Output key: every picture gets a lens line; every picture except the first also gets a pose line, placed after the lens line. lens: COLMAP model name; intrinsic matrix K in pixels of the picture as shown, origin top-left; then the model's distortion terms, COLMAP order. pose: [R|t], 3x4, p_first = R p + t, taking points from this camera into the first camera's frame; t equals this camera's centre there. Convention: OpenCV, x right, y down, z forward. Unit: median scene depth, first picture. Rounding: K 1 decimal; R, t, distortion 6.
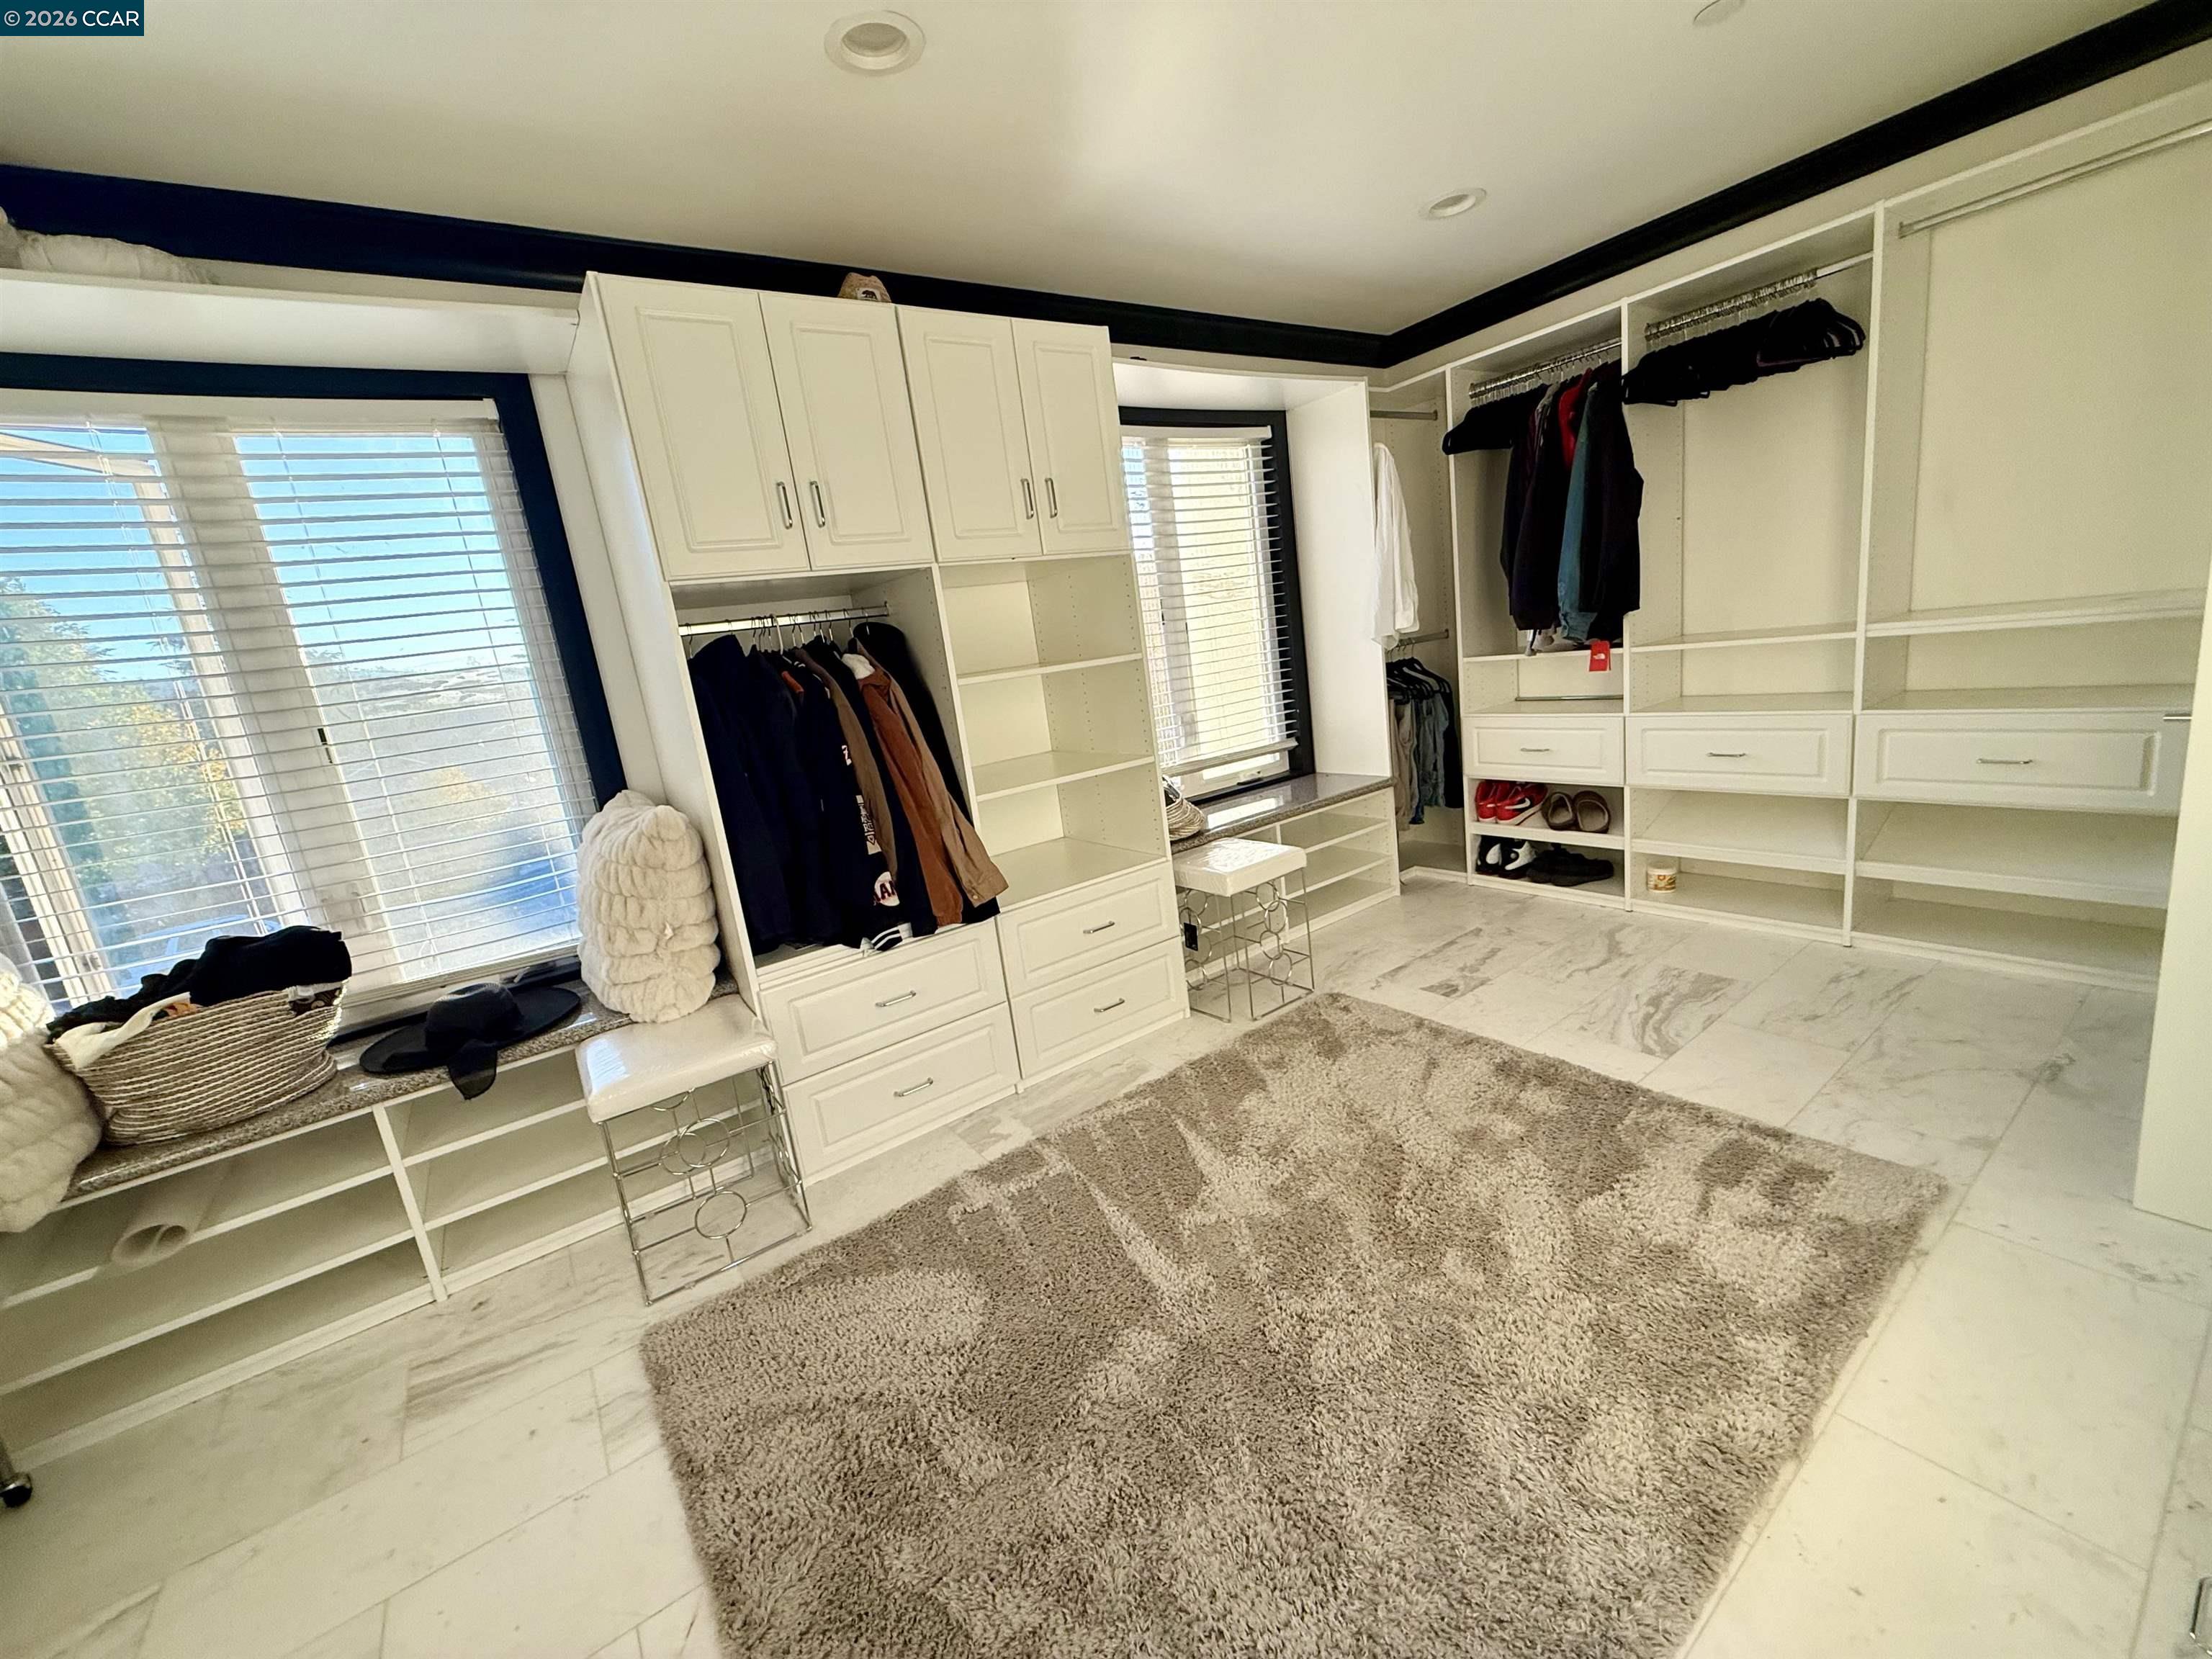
lens RADIAL K [[883.6, 0, 1100.8], [0, 883.6, 824.9], [0, 0, 1]] dist [0.002556, 0.000557]
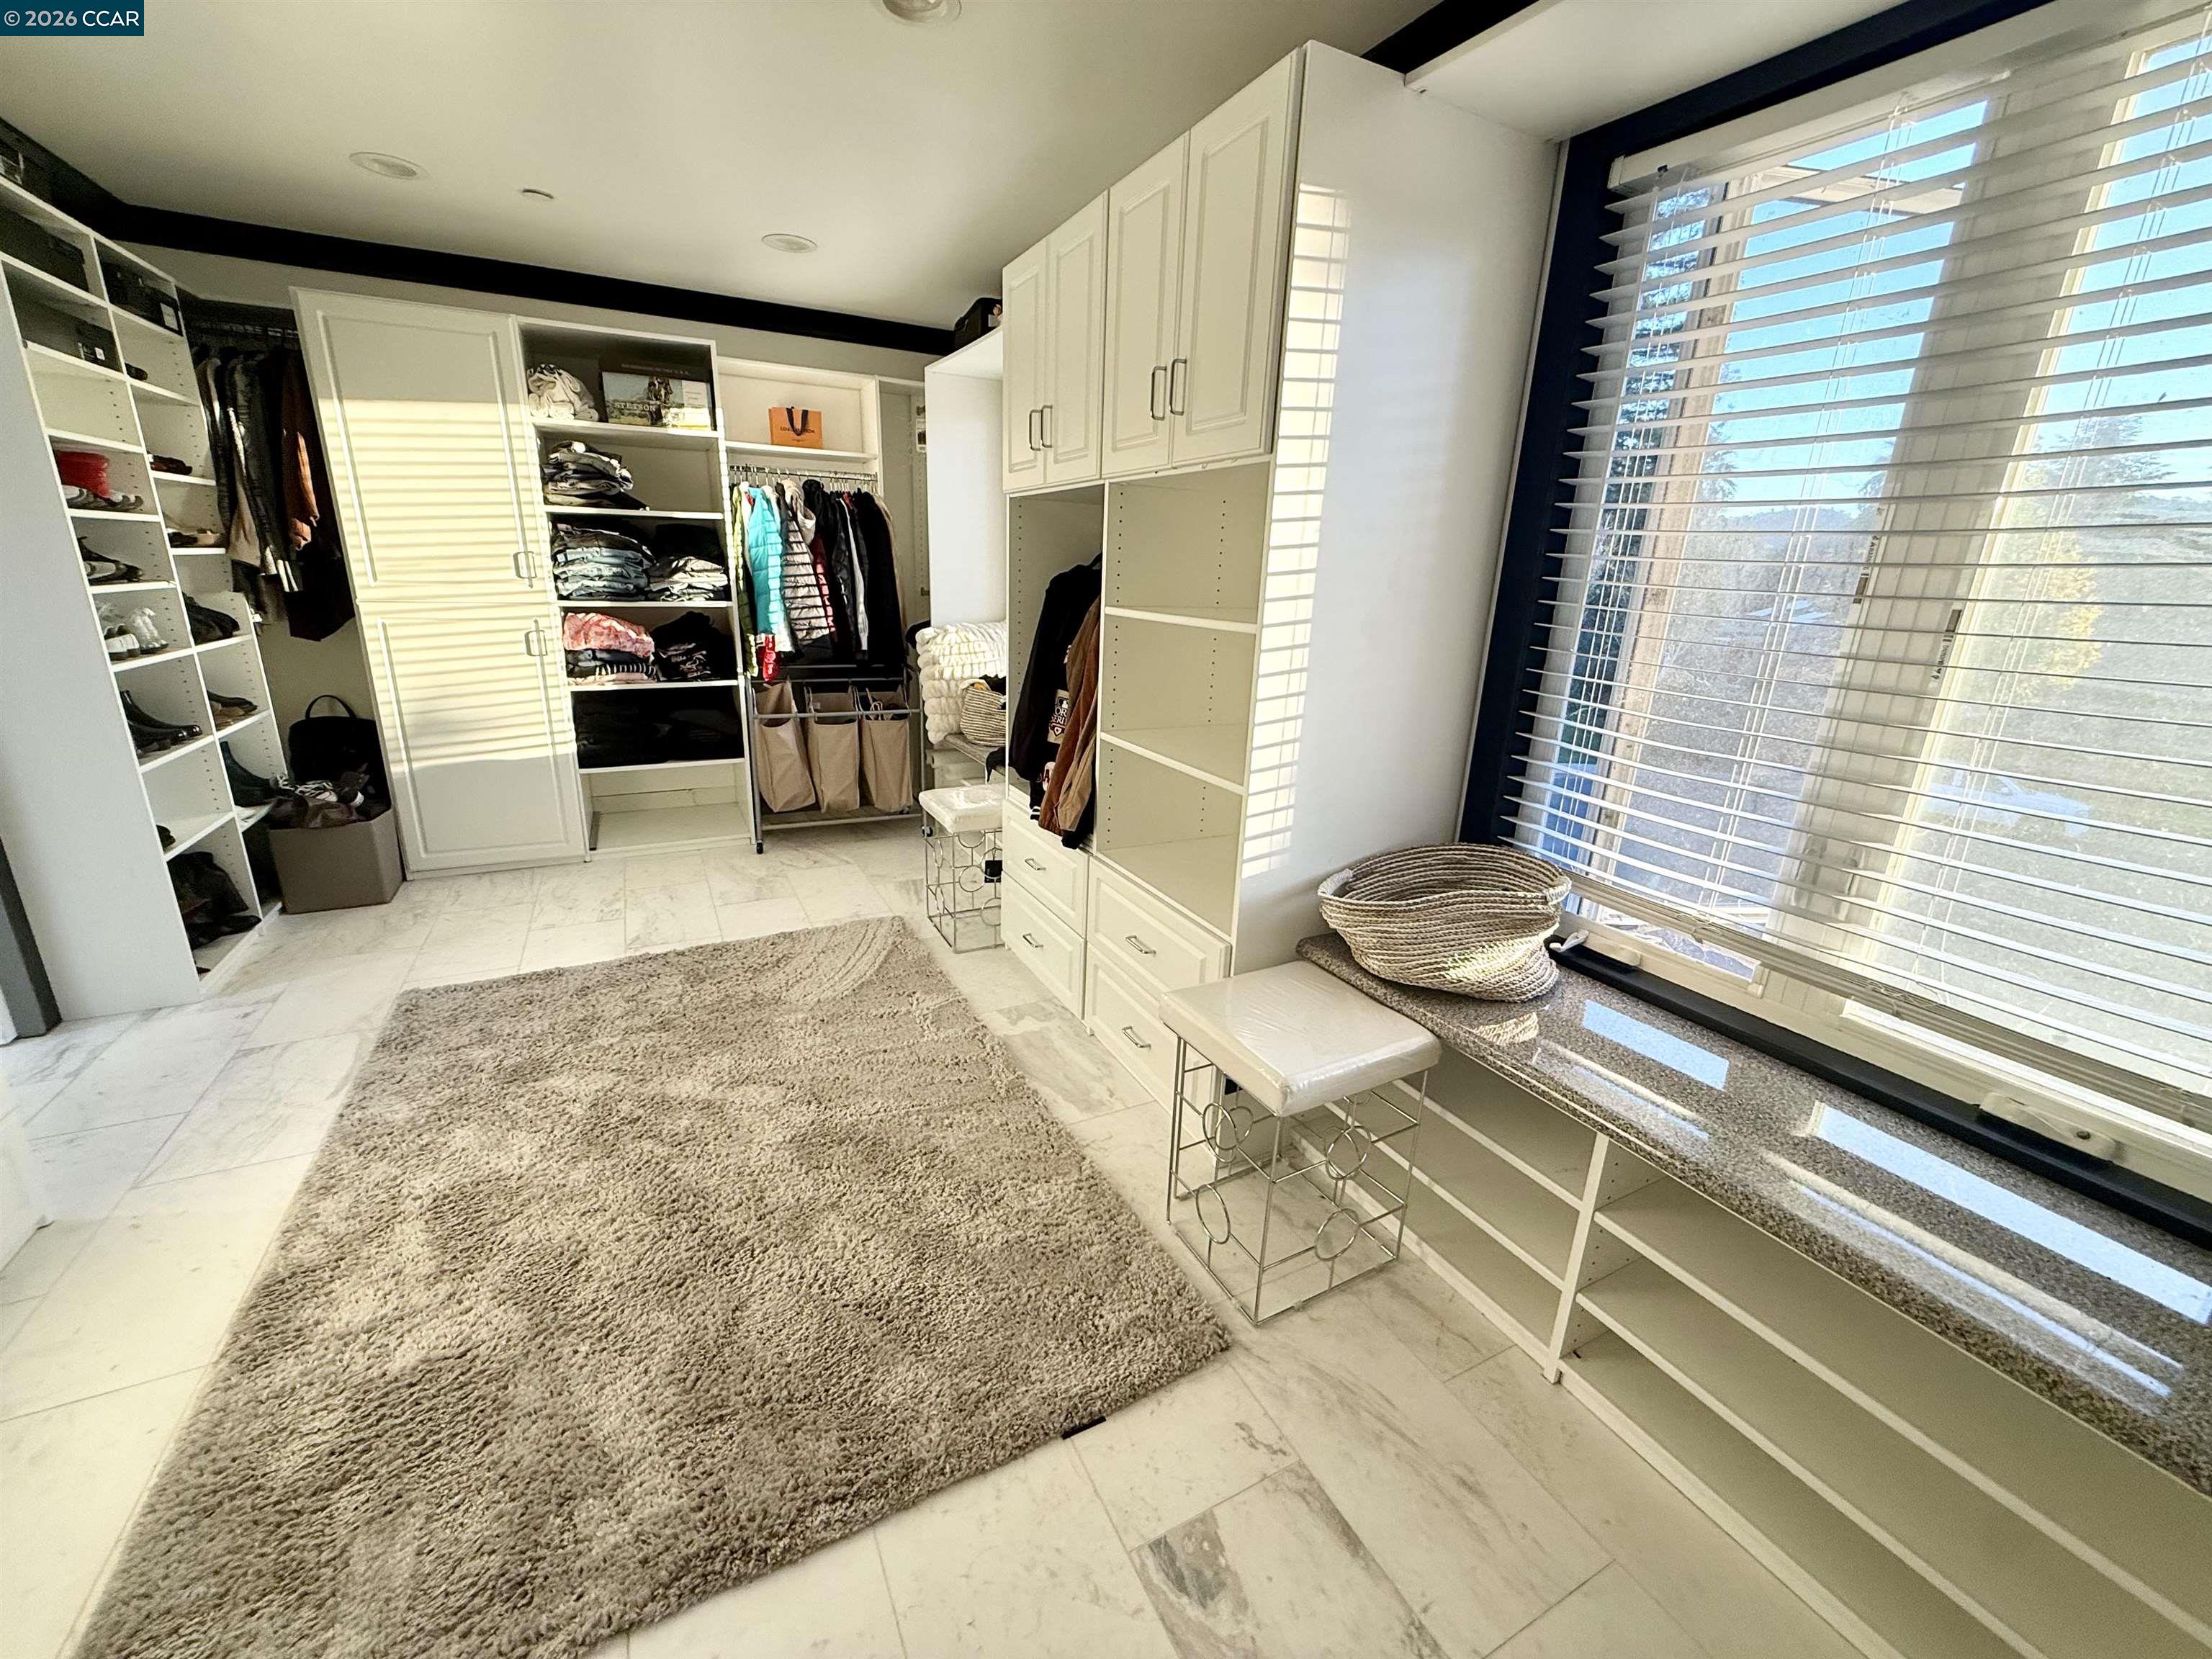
lens RADIAL K [[883.6, 0, 1099.4], [0, 883.6, 831.9], [0, 0, 1]] dist [0.002556, 0.000557]
pose [[-0.143508, 0.409012, -0.901174, 0.637368], [-0.213350, 0.876402, 0.431743, -0.292482], [0.966379, 0.254224, -0.038508, 0.891646]]
